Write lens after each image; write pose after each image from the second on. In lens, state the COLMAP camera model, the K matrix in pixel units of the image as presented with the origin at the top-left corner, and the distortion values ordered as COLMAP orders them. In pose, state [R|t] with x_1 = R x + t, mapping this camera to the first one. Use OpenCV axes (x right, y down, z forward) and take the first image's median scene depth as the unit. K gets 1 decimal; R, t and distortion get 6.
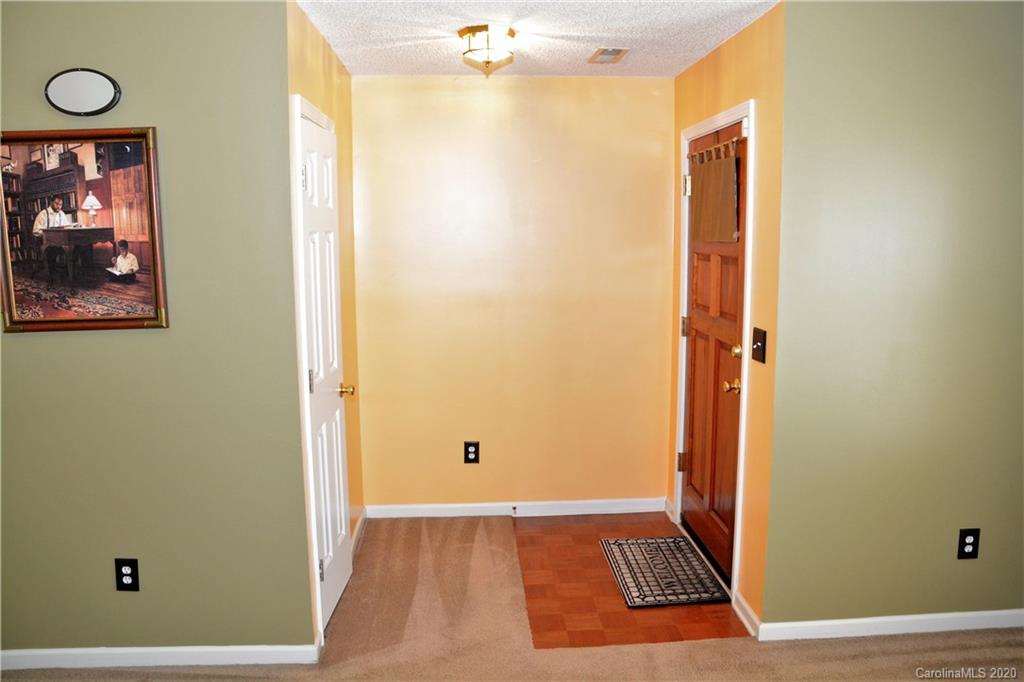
lens RADIAL K [[811.2, 0, 512.0], [0, 811.2, 341.0], [0, 0, 1]] dist [-0.168839, 0.132952]
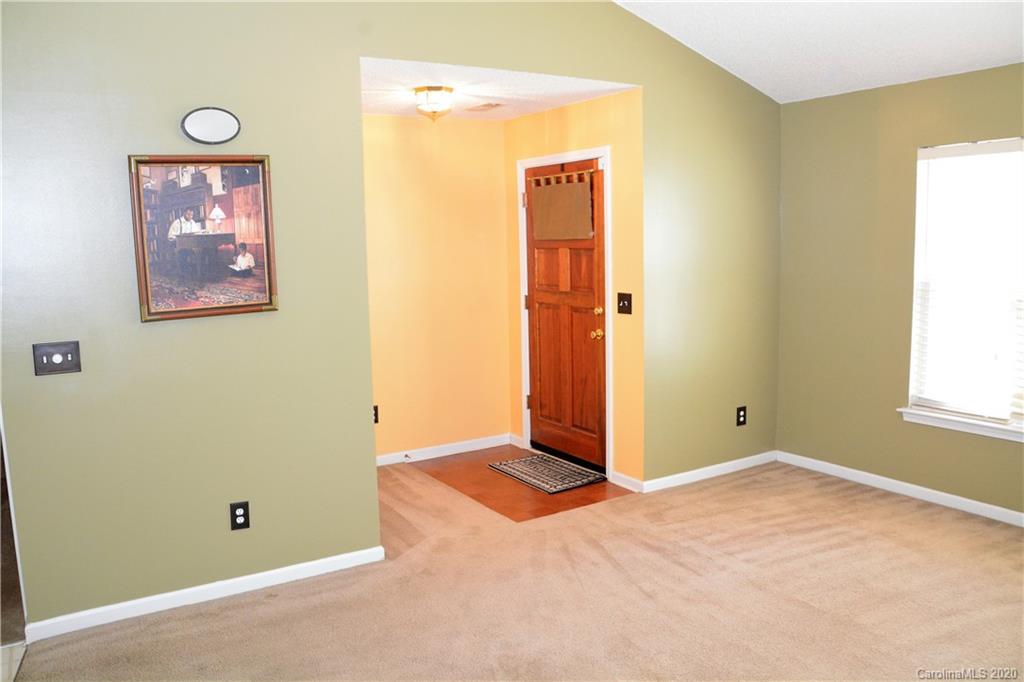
lens RADIAL K [[811.2, 0, 512.0], [0, 811.2, 341.0], [0, 0, 1]] dist [-0.168839, 0.132952]
pose [[0.880640, -0.076632, 0.467547, -0.725476], [0.082862, 0.996535, 0.007261, 0.055929], [-0.466483, 0.032348, 0.883938, -0.334288]]
